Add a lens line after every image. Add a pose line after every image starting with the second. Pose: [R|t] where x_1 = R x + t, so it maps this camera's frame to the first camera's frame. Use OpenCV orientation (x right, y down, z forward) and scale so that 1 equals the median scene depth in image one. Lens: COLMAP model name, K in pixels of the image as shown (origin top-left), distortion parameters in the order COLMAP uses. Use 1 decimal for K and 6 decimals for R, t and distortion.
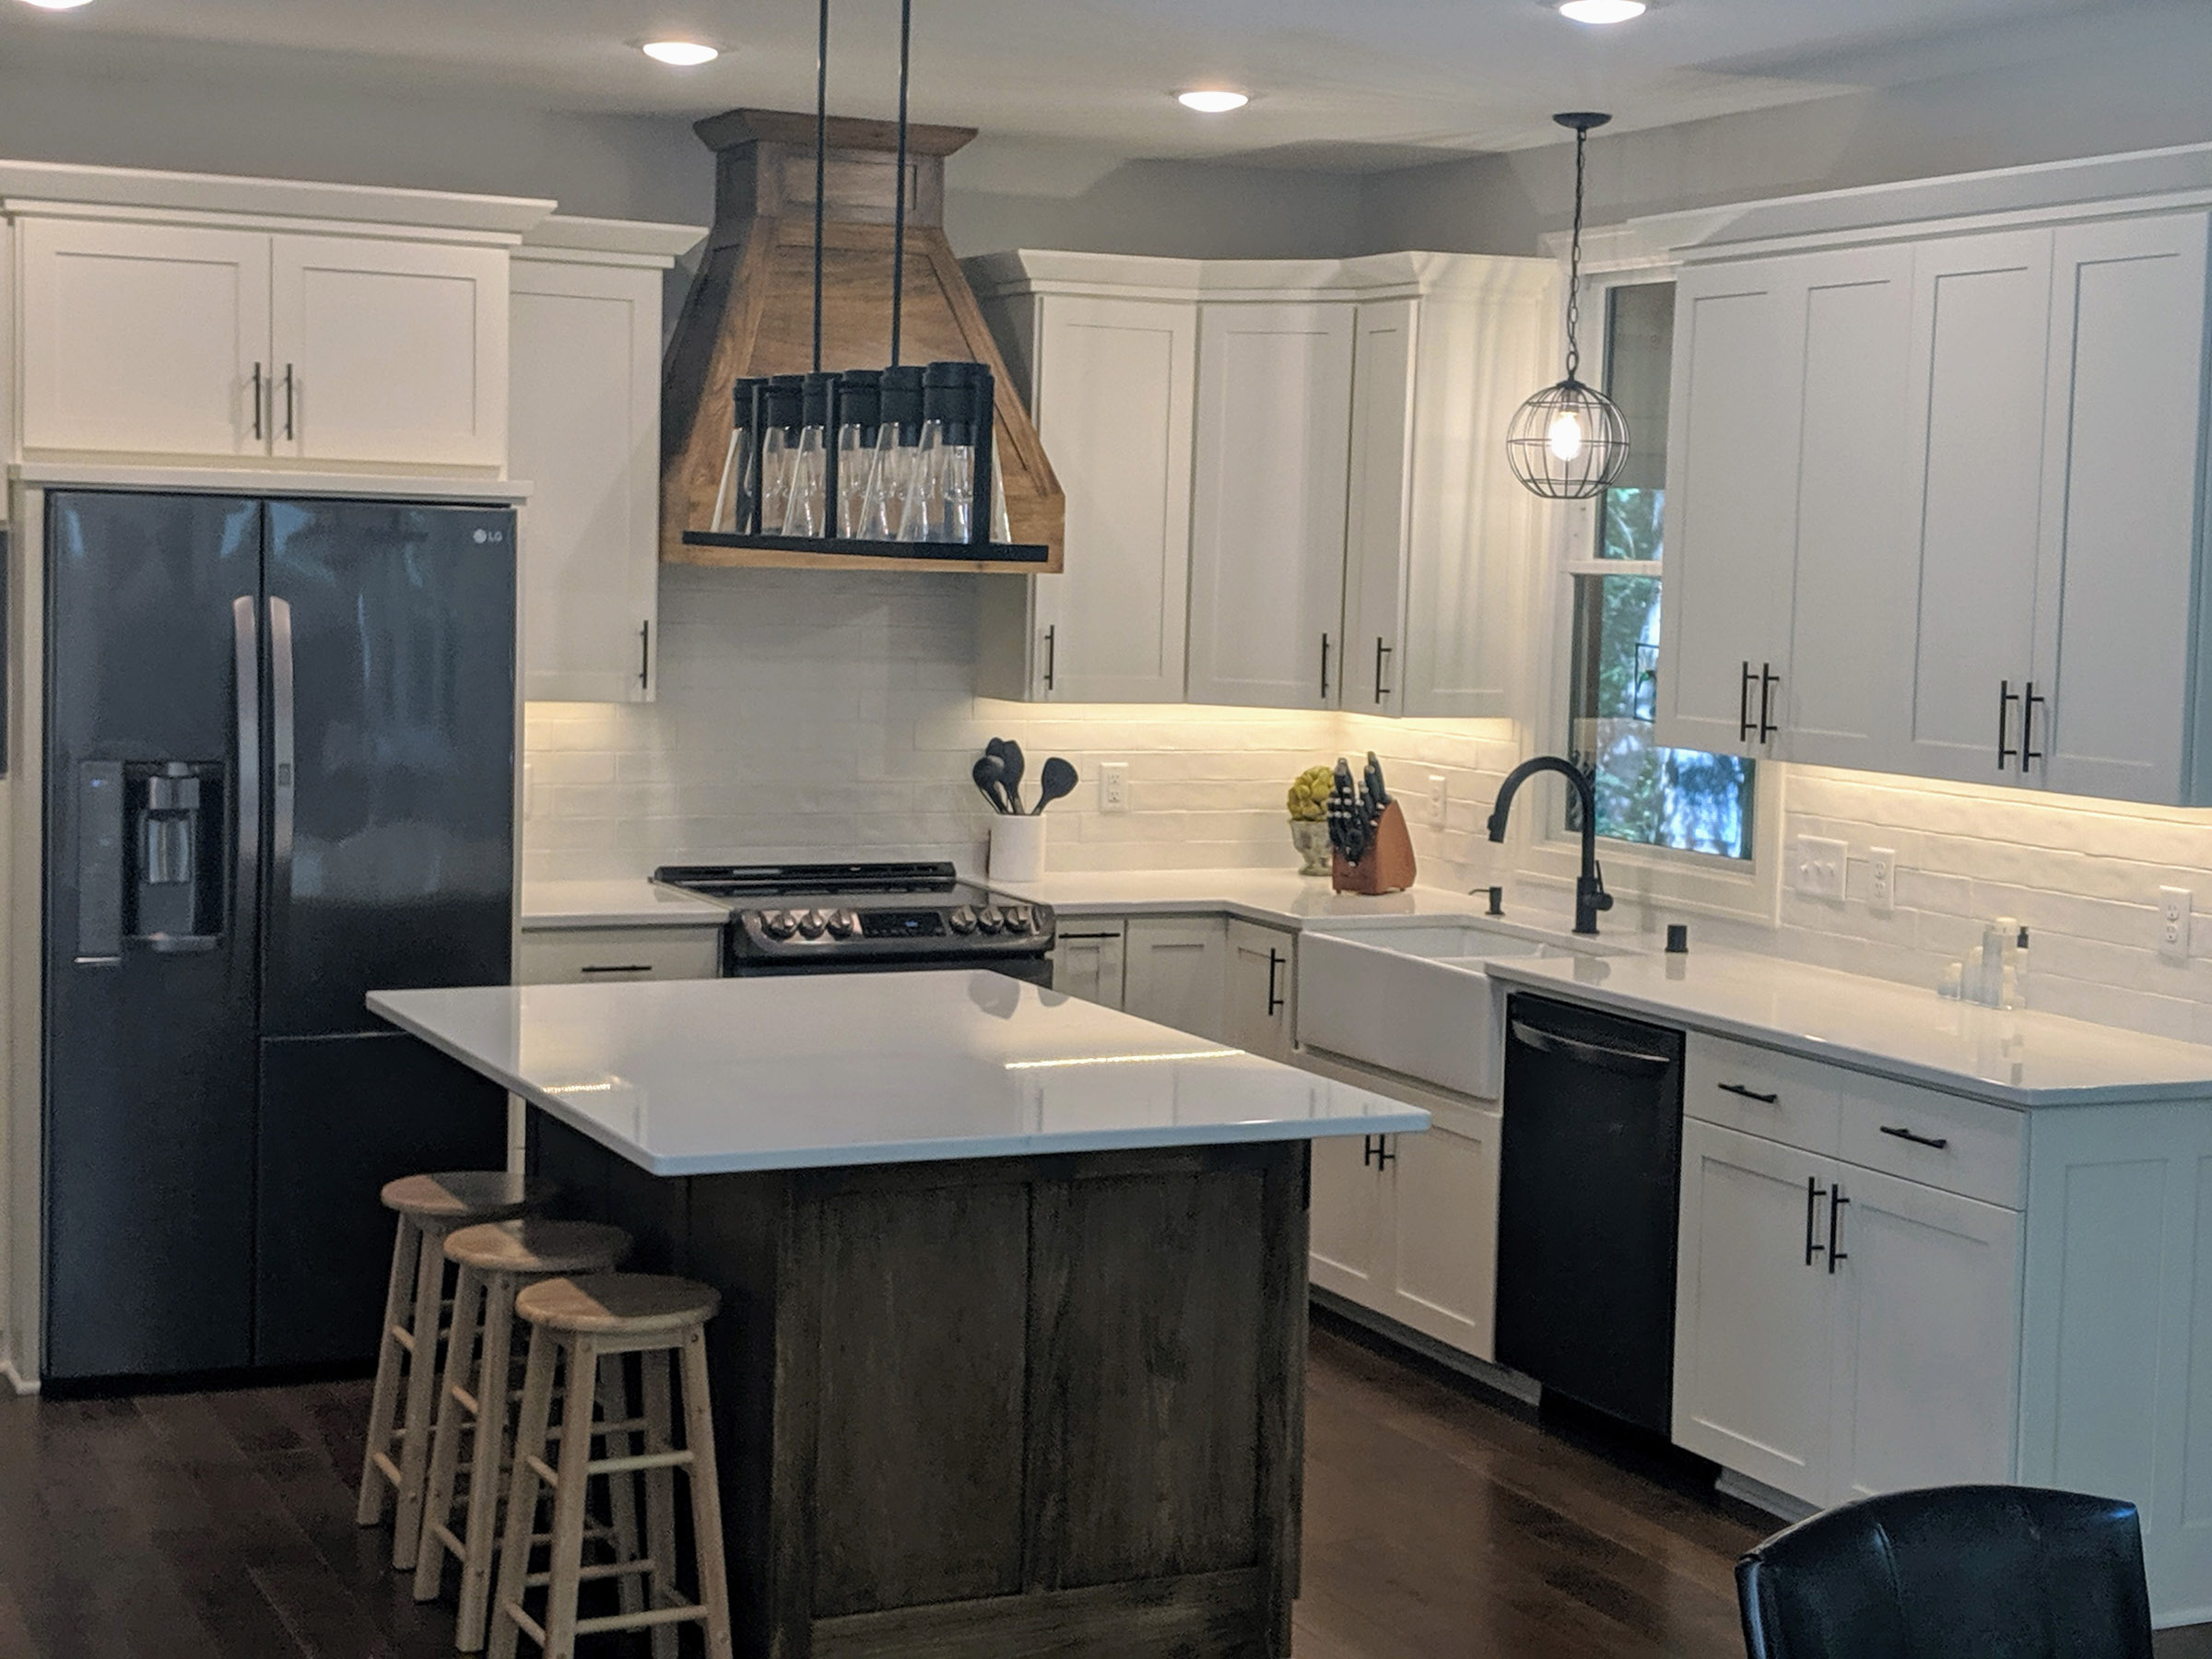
lens RADIAL K [[3403.0, 0, 1095.1], [0, 3403.0, 818.8], [0, 0, 1]] dist [0.204489, 0.000000]
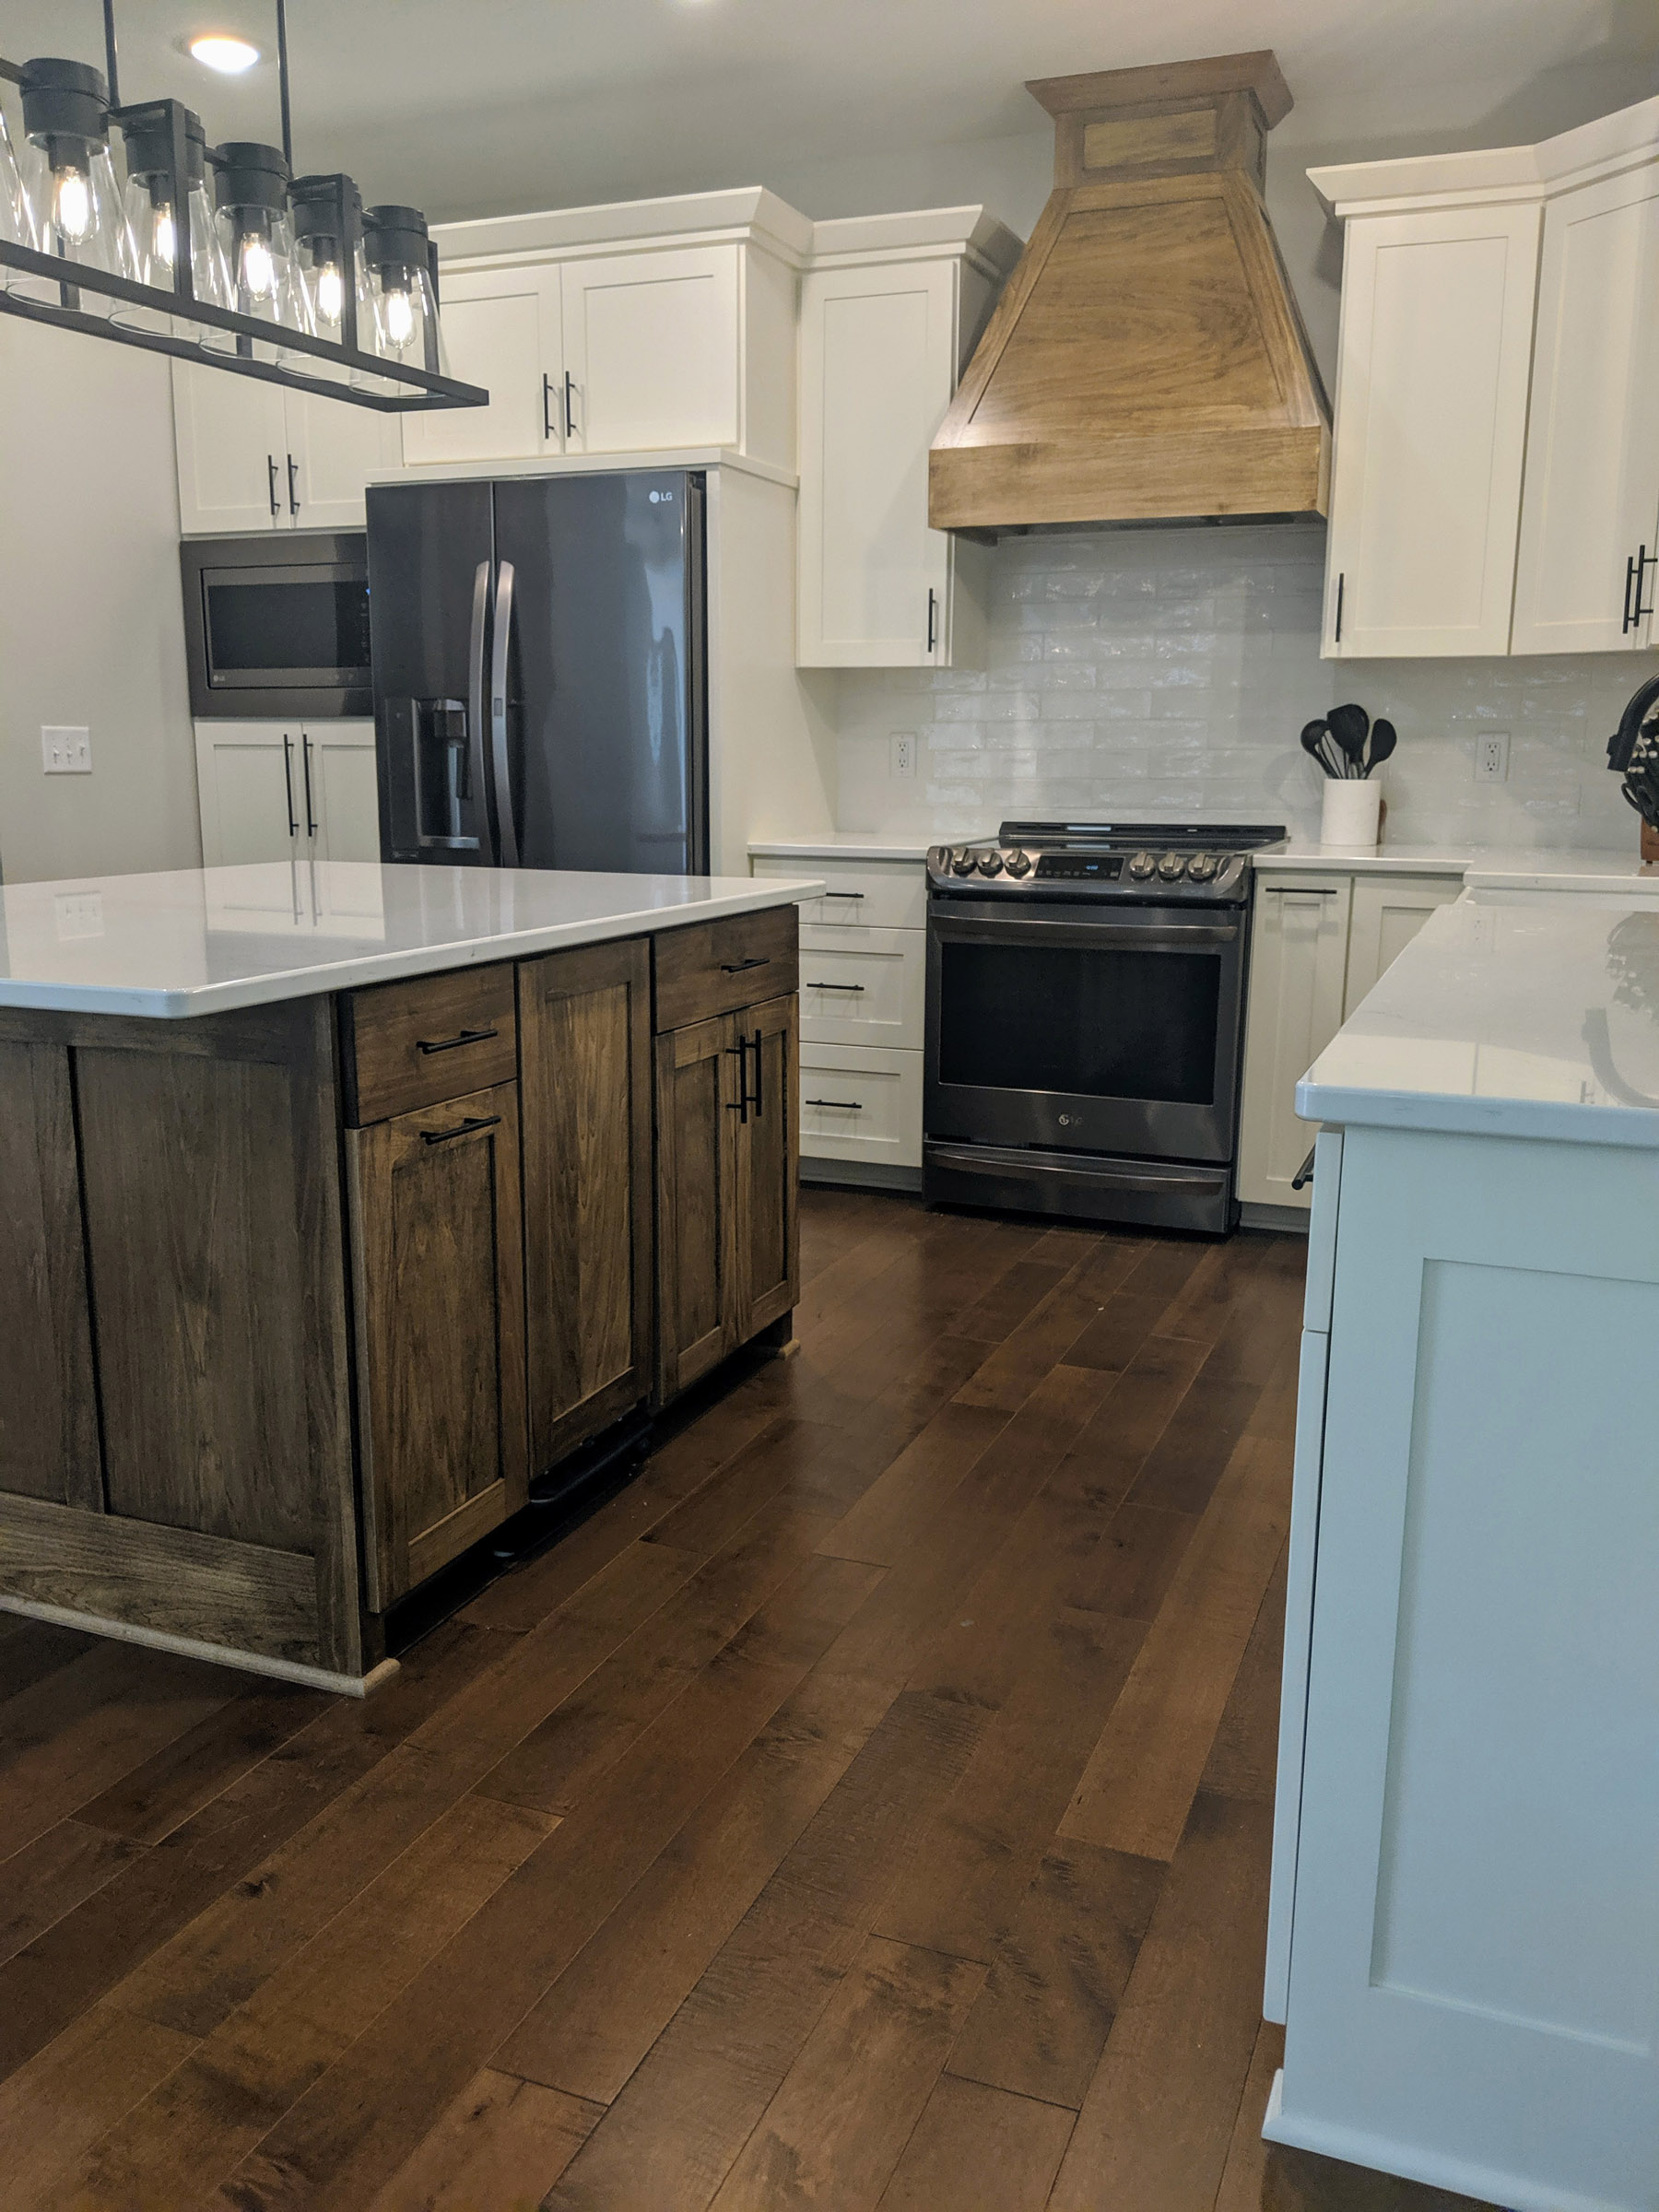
lens RADIAL K [[1776.5, 0, 824.0], [0, 1776.5, 1108.8], [0, 0, 1]] dist [0.055543, -0.100547]
pose [[0.682633, 0.124619, -0.720057, 0.307521], [-0.046397, 0.990755, 0.127483, 0.041078], [0.729287, -0.053615, 0.682104, 0.598908]]
